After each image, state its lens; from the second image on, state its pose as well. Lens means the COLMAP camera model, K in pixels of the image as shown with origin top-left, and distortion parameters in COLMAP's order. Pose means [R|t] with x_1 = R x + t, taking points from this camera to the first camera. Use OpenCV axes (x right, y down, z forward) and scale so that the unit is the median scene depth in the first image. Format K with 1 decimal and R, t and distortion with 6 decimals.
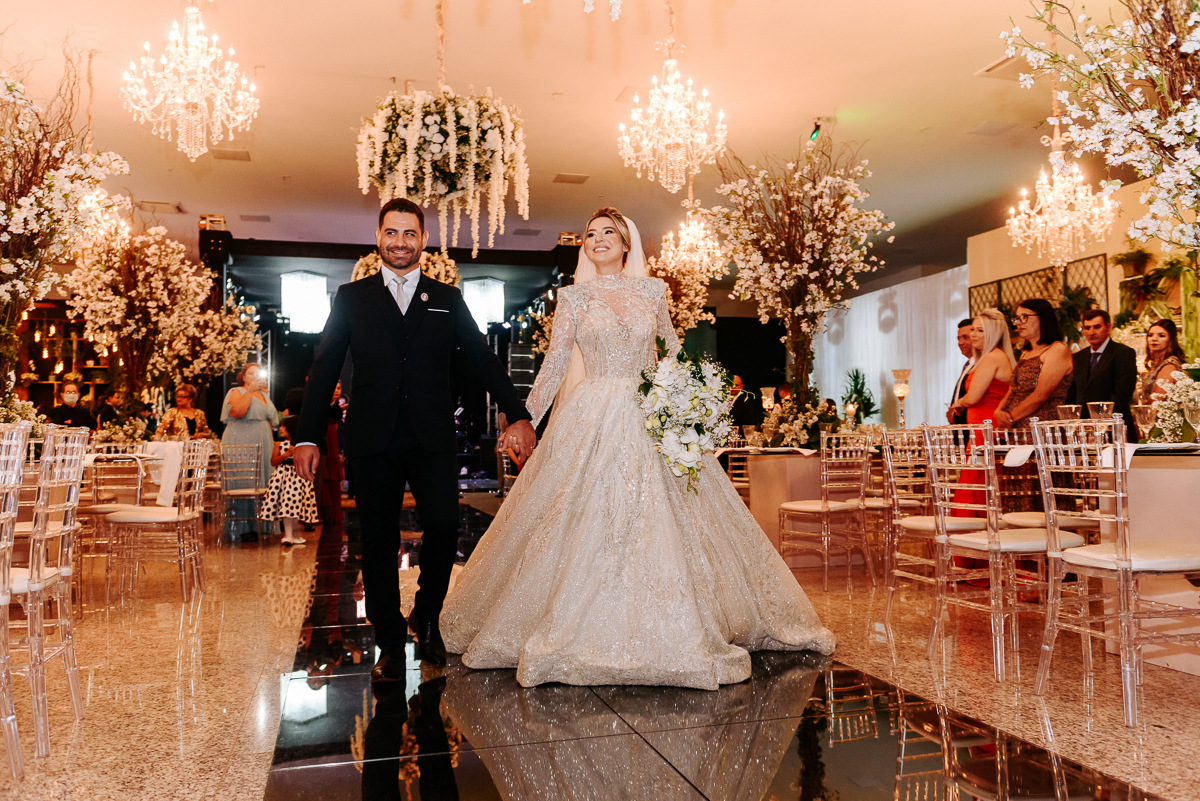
lens RADIAL K [[978.1, 0, 630.4], [0, 978.1, 430.4], [0, 0, 1]] dist [-0.004114, -0.012059]
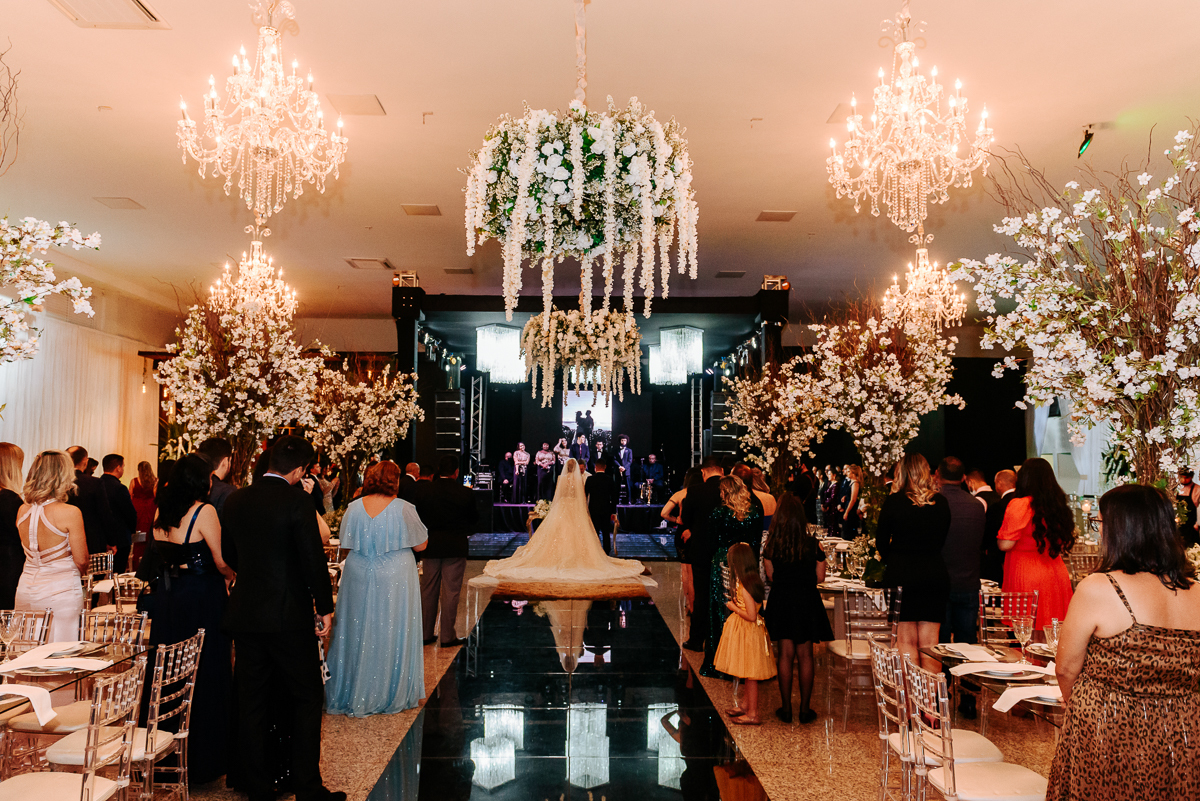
lens RADIAL K [[888.5, 0, 600.0], [0, 888.5, 400.5], [0, 0, 1]] dist [0.004501, -0.006207]
pose [[0.964101, 0.002661, -0.265524, 0.000680], [-0.015587, 0.998793, -0.046589, -0.095579], [0.265079, 0.049055, 0.962978, 0.359000]]
